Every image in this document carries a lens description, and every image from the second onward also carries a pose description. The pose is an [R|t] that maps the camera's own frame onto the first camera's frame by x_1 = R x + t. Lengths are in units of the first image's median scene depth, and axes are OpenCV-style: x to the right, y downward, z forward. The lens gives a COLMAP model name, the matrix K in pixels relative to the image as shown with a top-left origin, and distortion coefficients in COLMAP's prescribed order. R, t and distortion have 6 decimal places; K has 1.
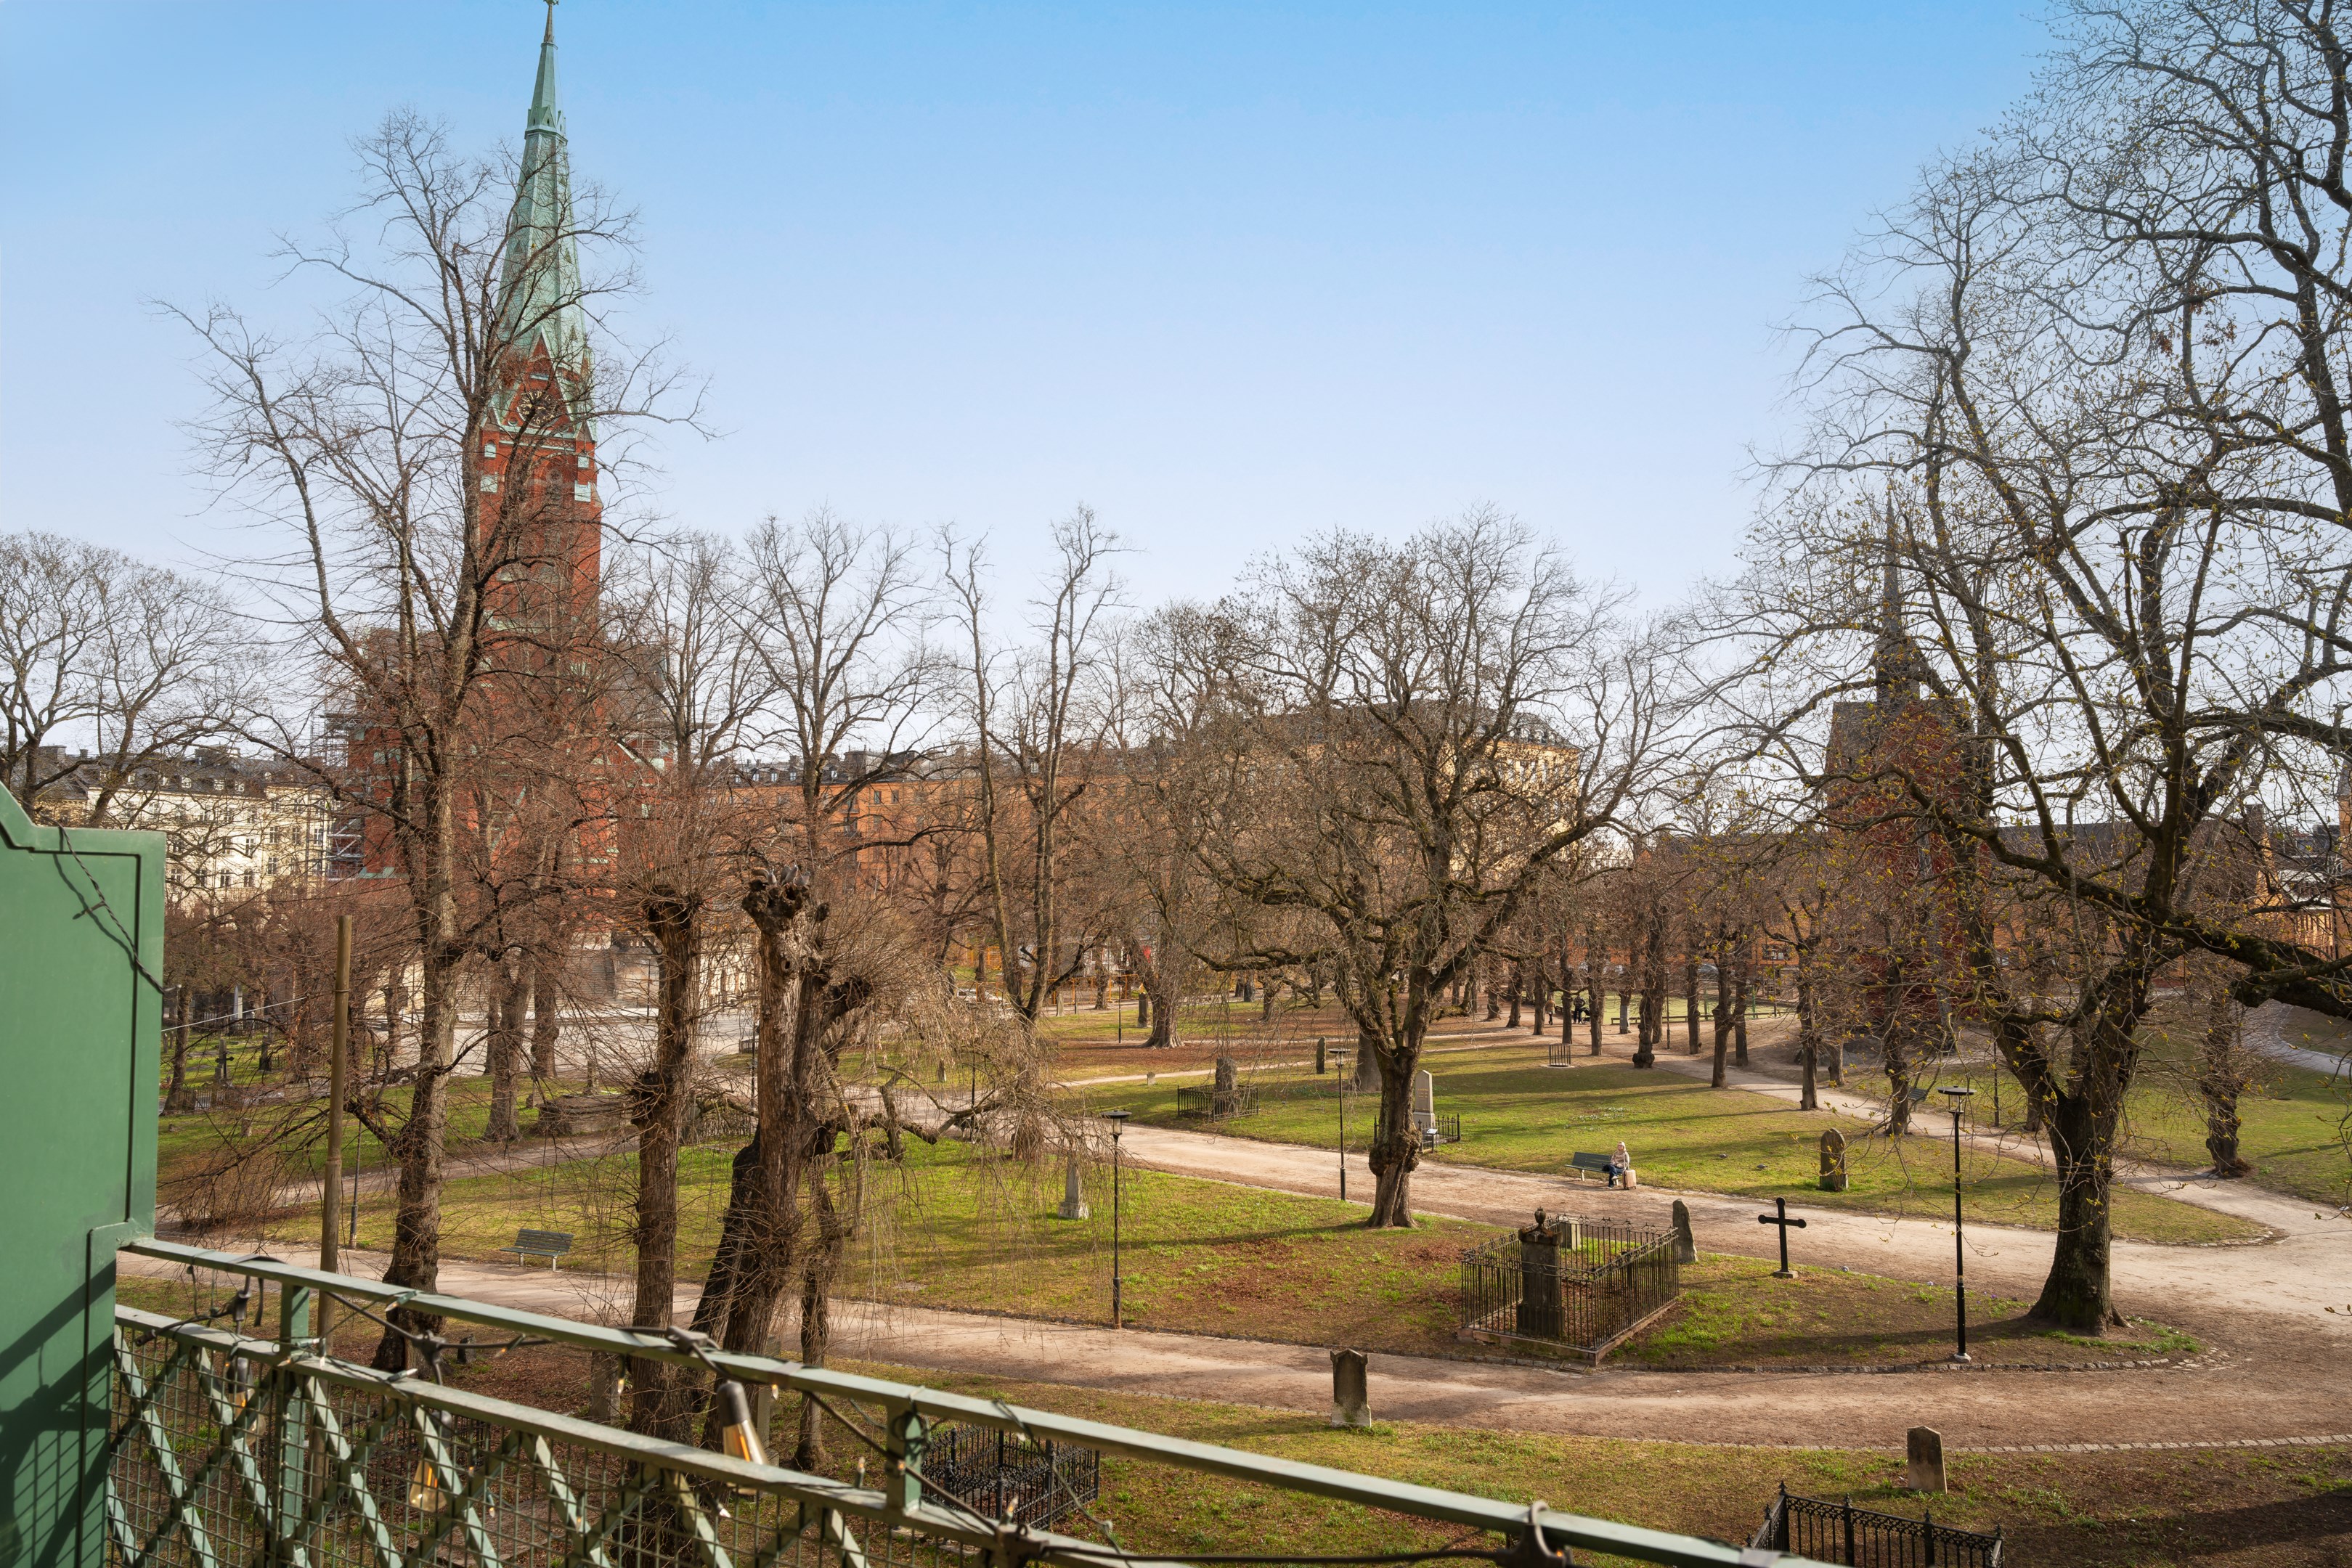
lens RADIAL K [[1551.0, 0, 1169.3], [0, 1551.0, 779.9], [0, 0, 1]] dist [0.000358, 0.002454]
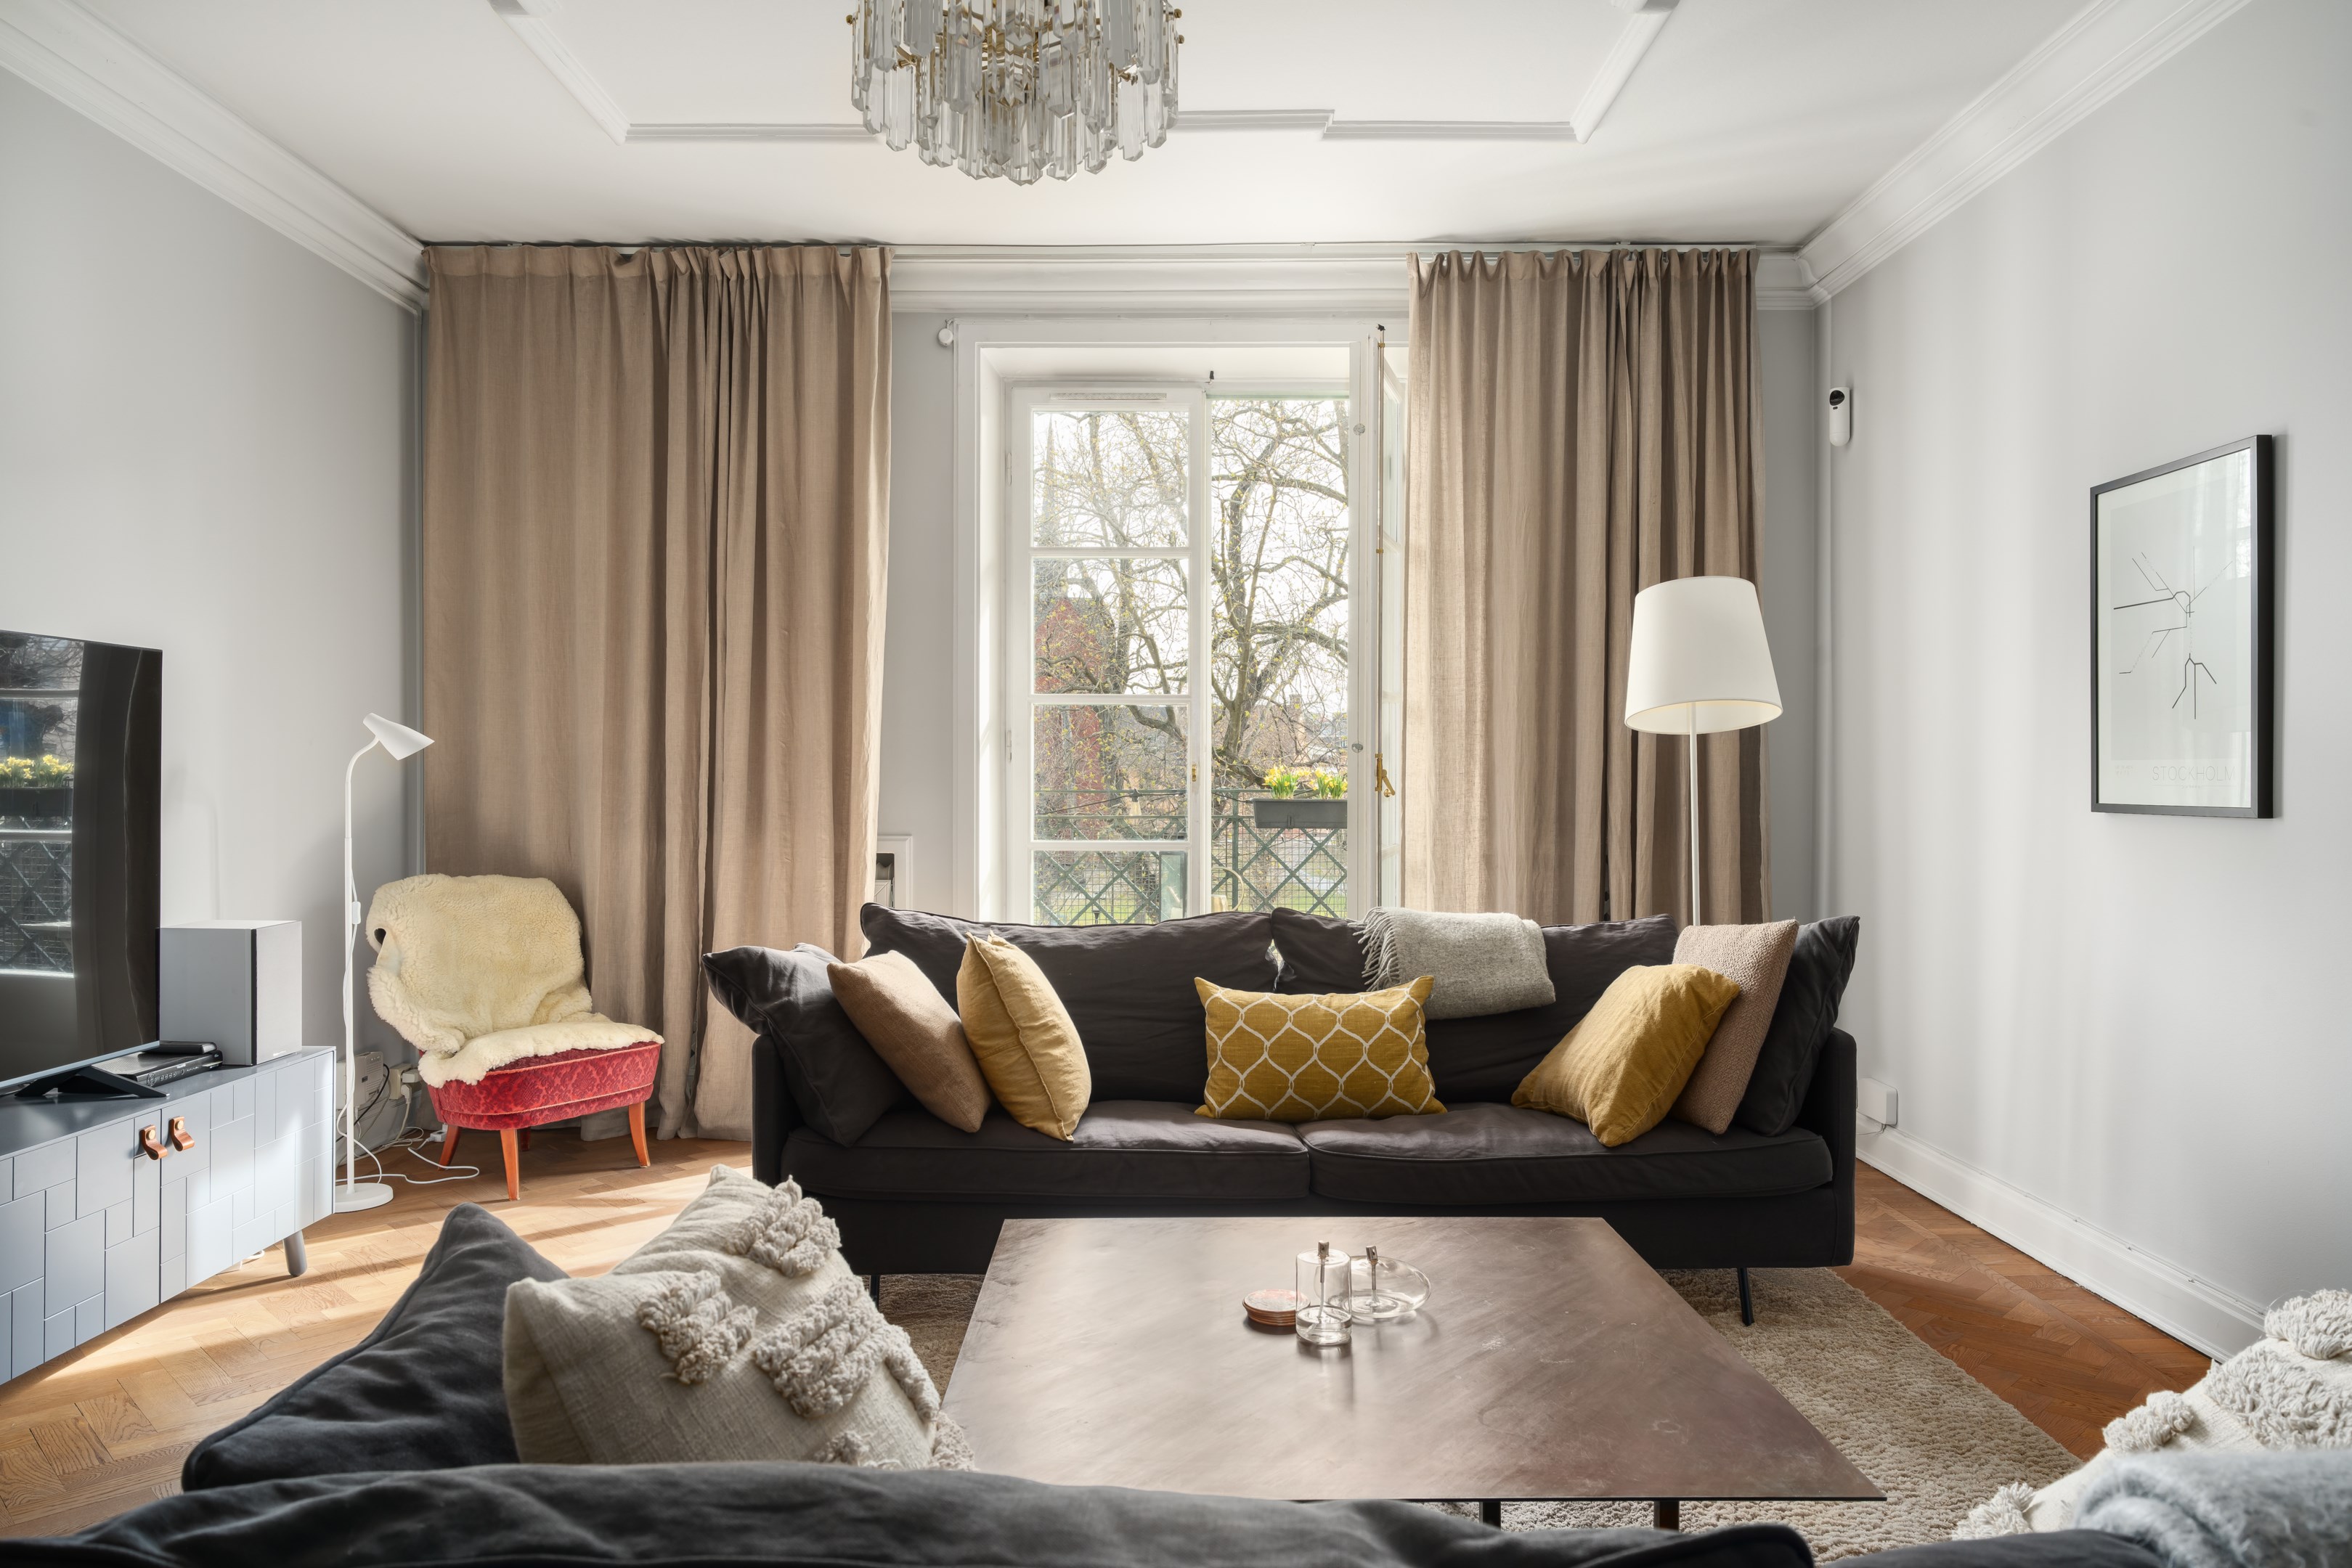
lens RADIAL K [[1545.5, 0, 1156.2], [0, 1545.5, 775.7], [0, 0, 1]] dist [-0.005143, -0.000053]
pose [[0.868160, 0.000420, 0.496284, -0.093084], [-0.039166, 0.996939, 0.067670, 0.002485], [-0.494736, -0.078186, 0.865519, -0.144683]]
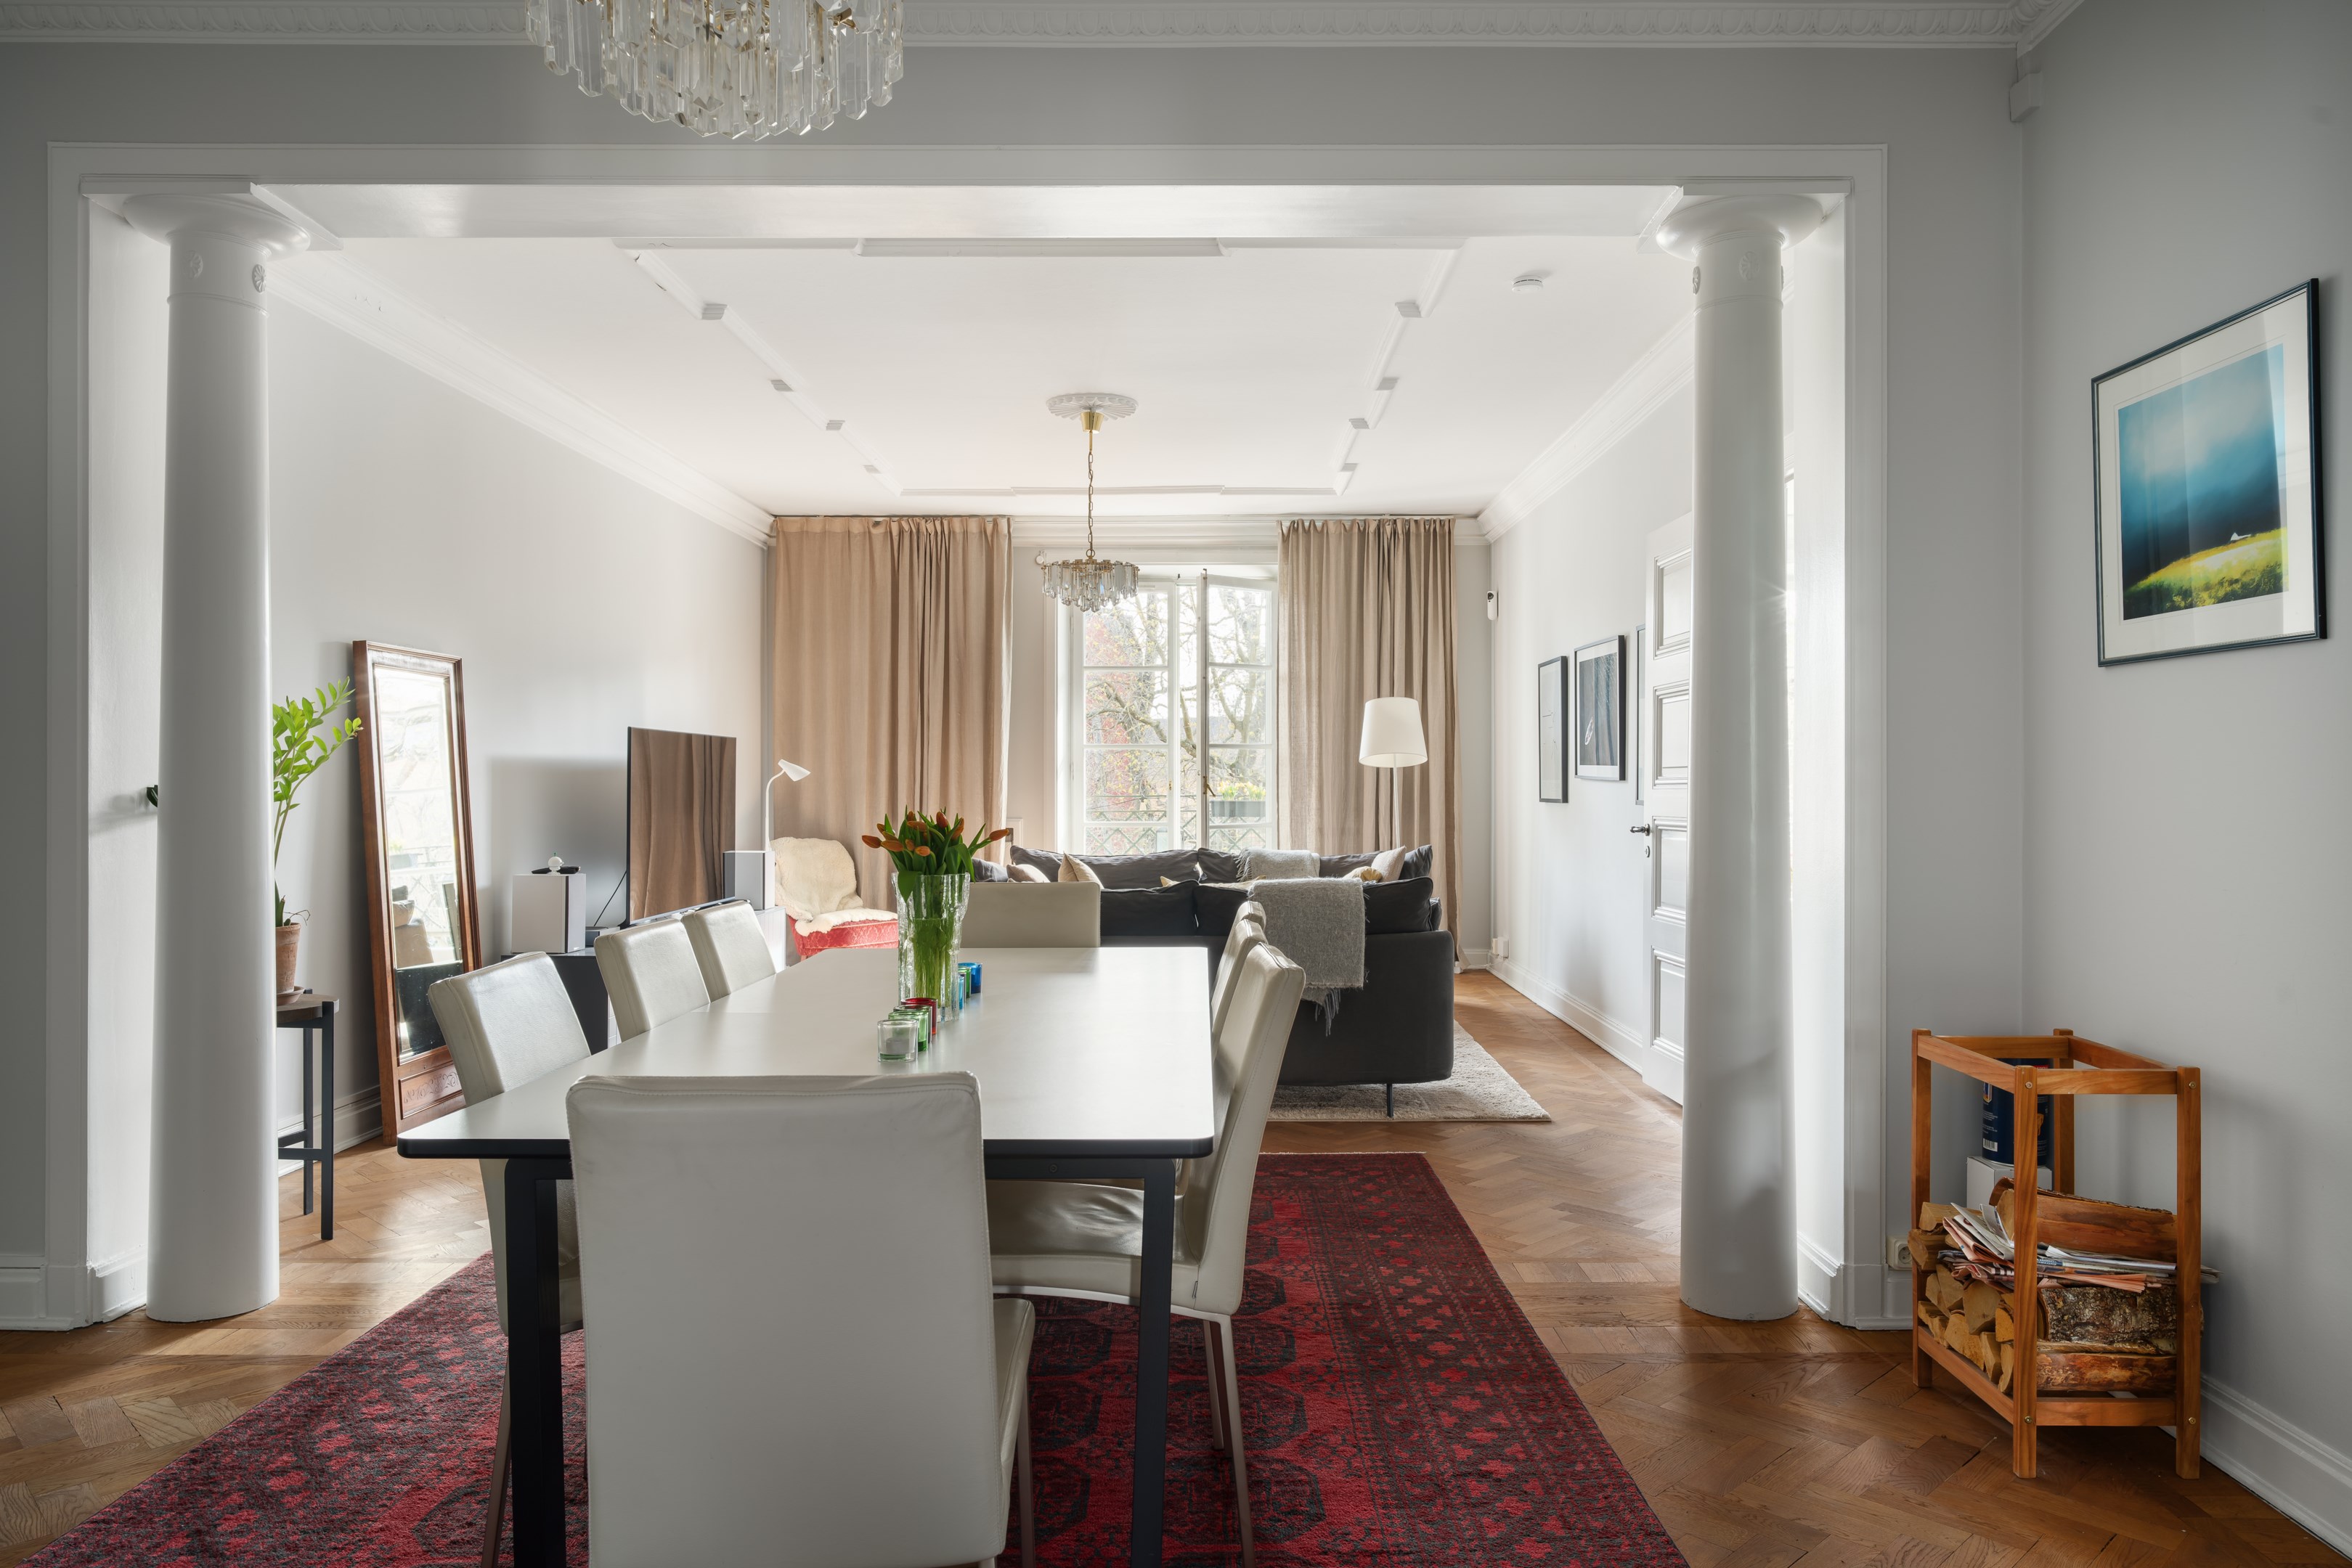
lens RADIAL K [[1571.2, 0, 1181.7], [0, 1571.2, 773.4], [0, 0, 1]] dist [0.001714, -0.001087]
pose [[0.870554, 0.001999, 0.492070, -0.164819], [-0.036479, 0.997502, 0.060485, -0.008993], [-0.490720, -0.070606, 0.868452, -0.286218]]
